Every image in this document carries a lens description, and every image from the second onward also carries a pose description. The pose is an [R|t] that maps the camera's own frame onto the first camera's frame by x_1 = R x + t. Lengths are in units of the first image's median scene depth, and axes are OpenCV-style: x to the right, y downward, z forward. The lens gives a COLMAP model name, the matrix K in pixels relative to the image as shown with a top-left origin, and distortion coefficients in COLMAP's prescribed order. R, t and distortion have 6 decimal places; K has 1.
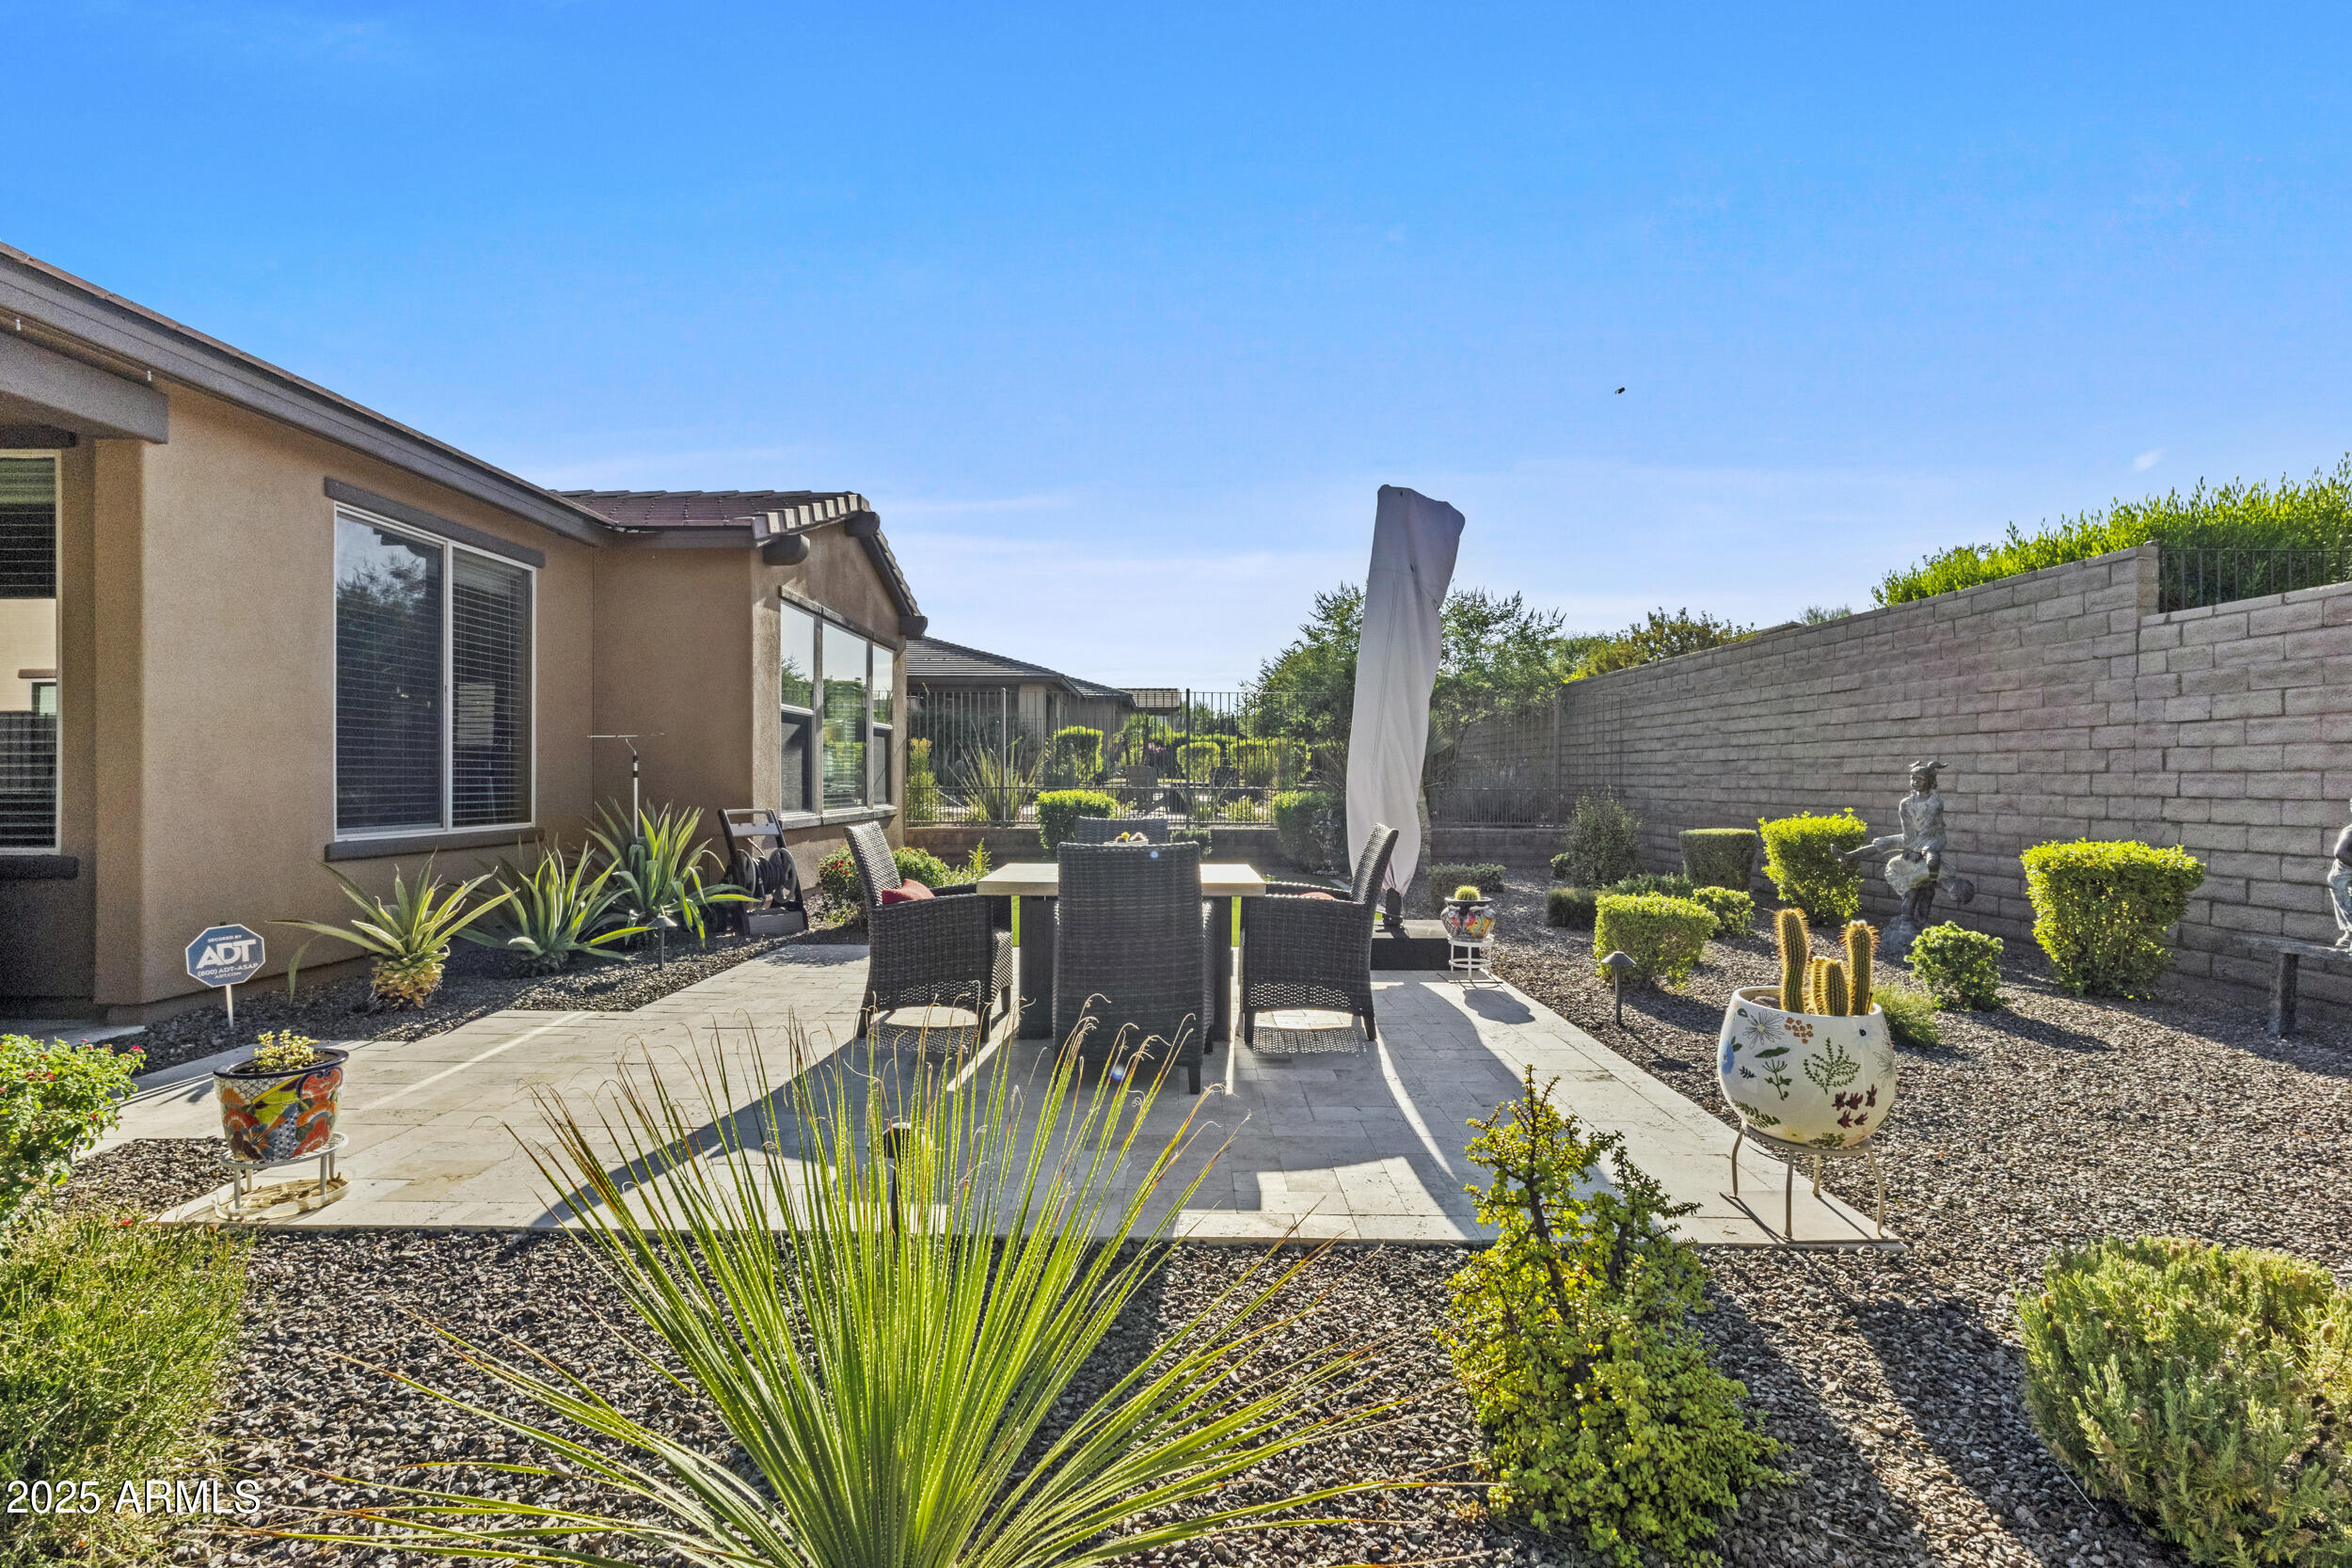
lens RADIAL K [[1082.1, 0, 1169.6], [0, 1082.1, 778.0], [0, 0, 1]] dist [0.003480, 0.001096]
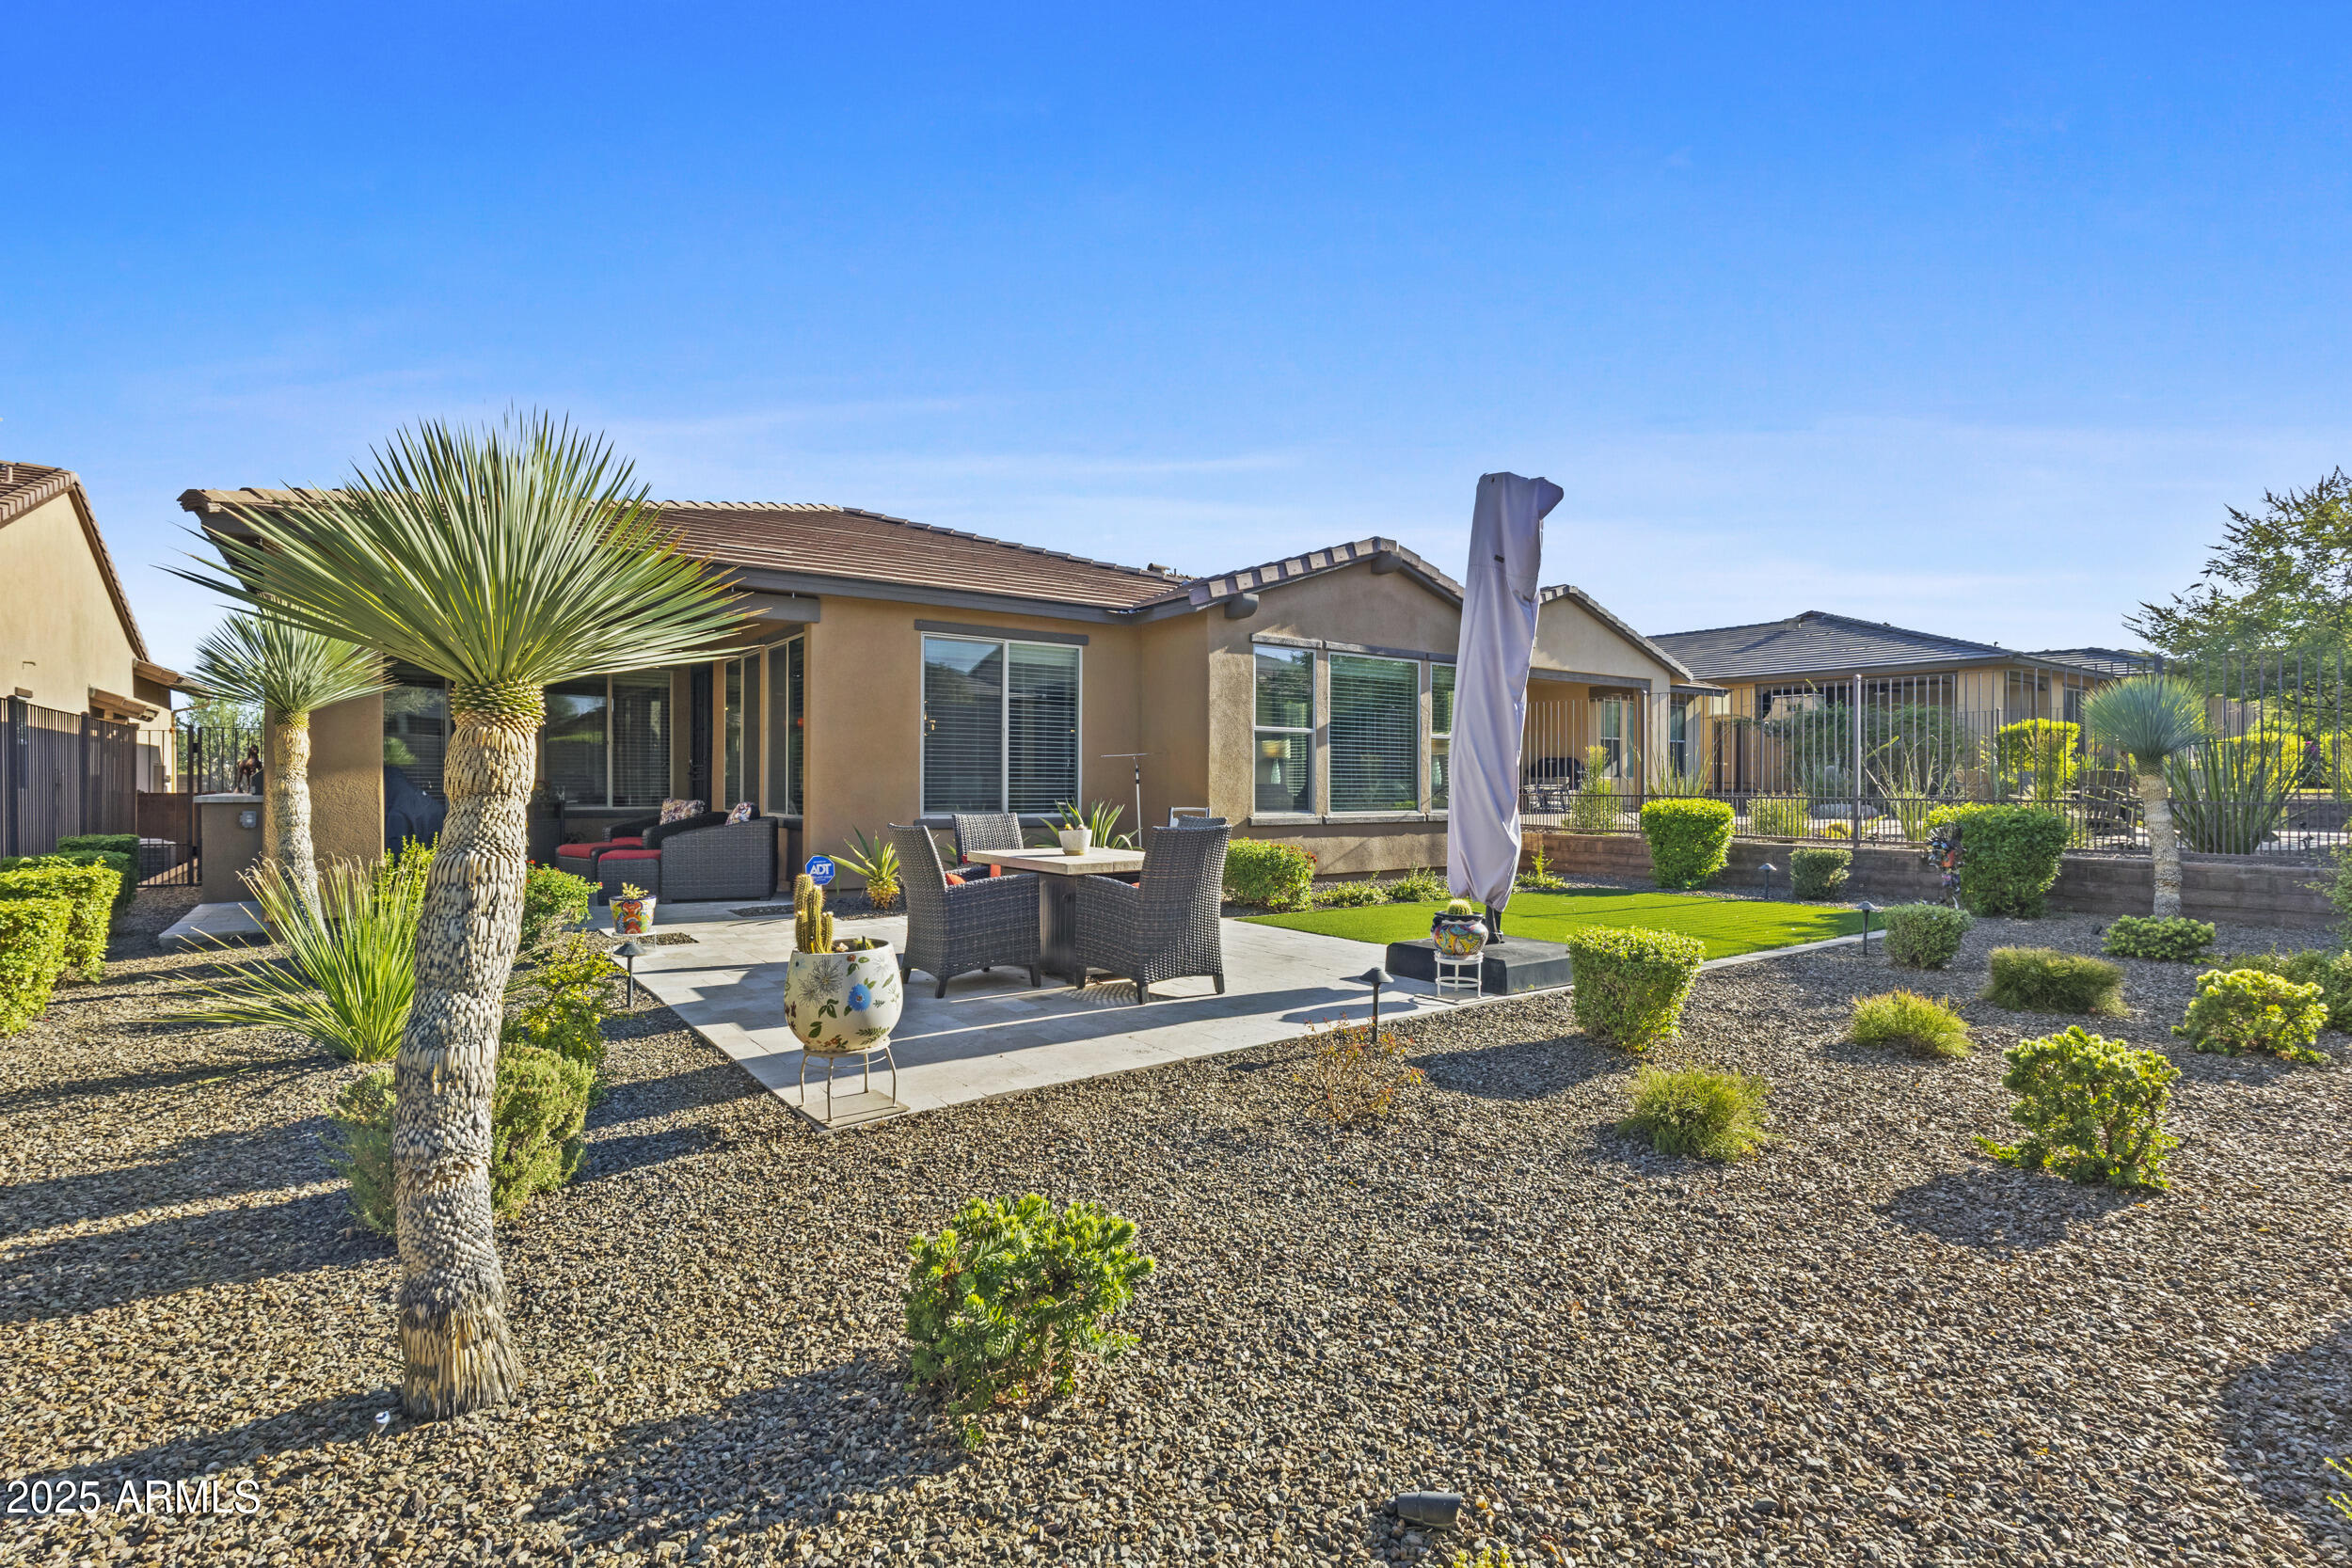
lens RADIAL K [[1082.1, 0, 1170.1], [0, 1082.1, 787.2], [0, 0, 1]] dist [0.003480, 0.001096]
pose [[0.585201, 0.003236, -0.810882, 0.800851], [-0.003174, 0.999994, 0.001699, 0.001614], [0.810882, 0.001580, 0.585207, 0.229778]]
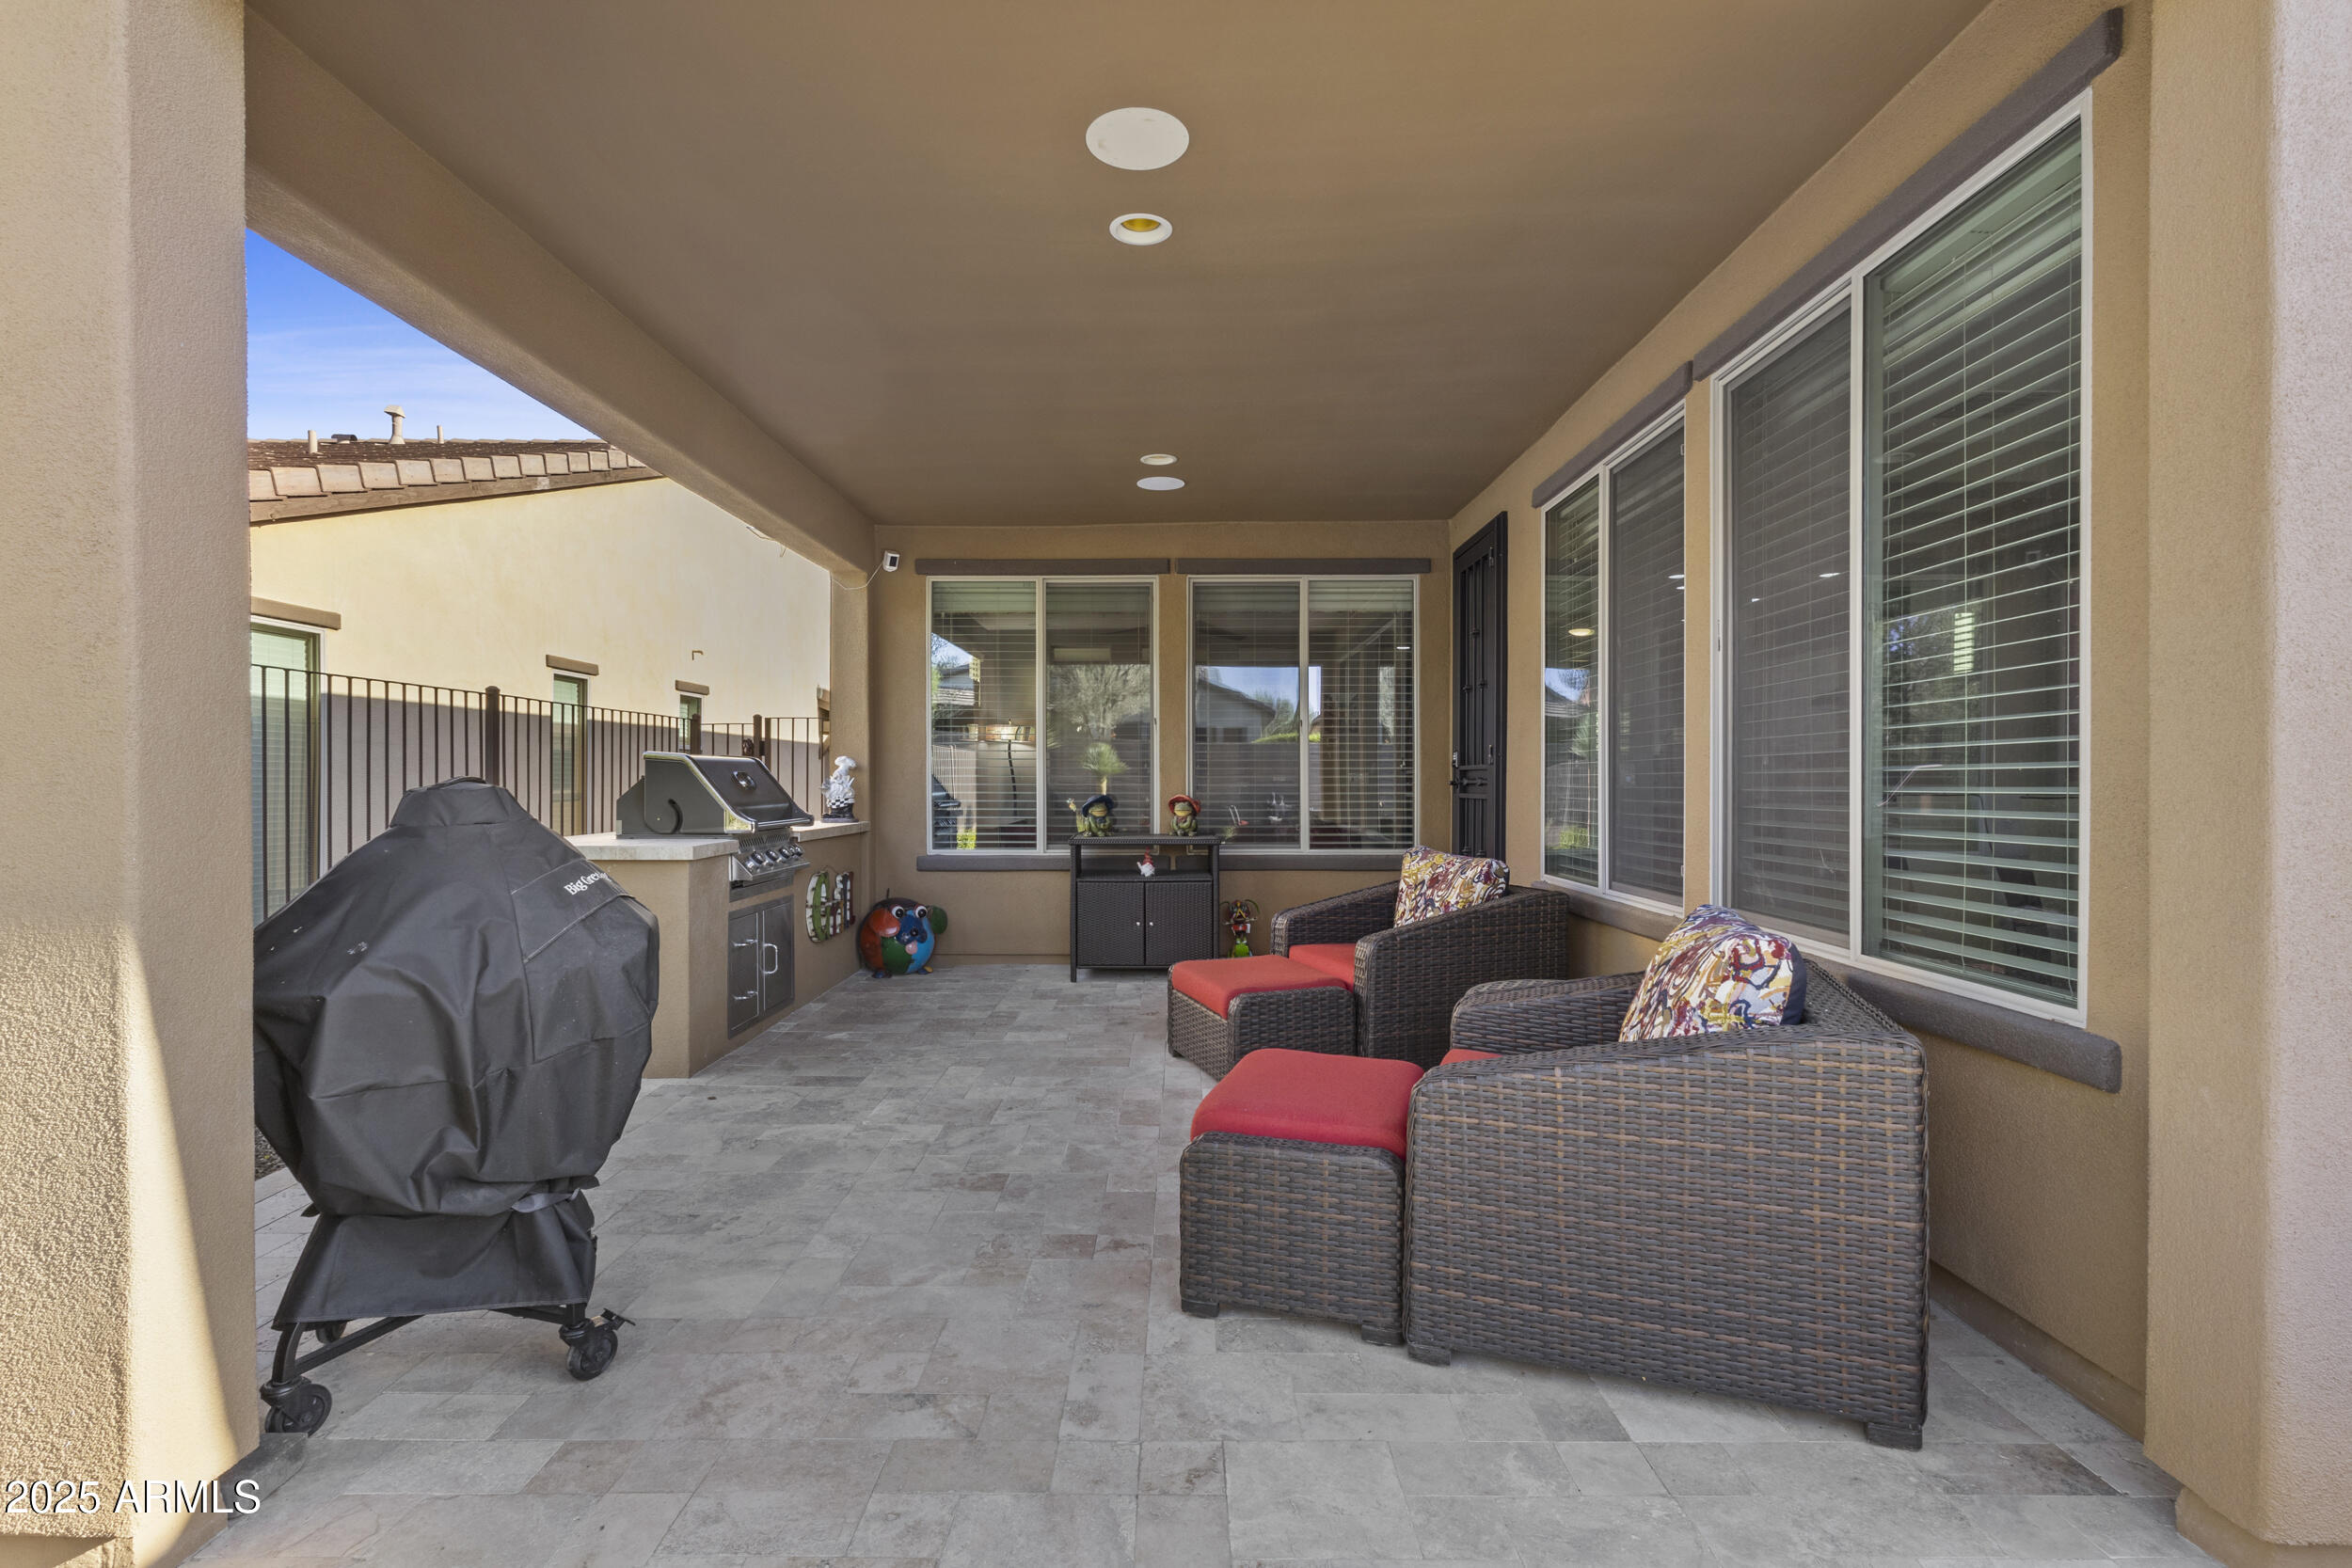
lens RADIAL K [[1082.1, 0, 1174.3], [0, 1082.1, 782.7], [0, 0, 1]] dist [0.003480, 0.001096]
pose [[-0.011448, 0.002346, -0.999932, -0.411158], [-0.000922, 0.999997, 0.002357, -0.019644], [0.999934, 0.000949, -0.011445, 0.452297]]
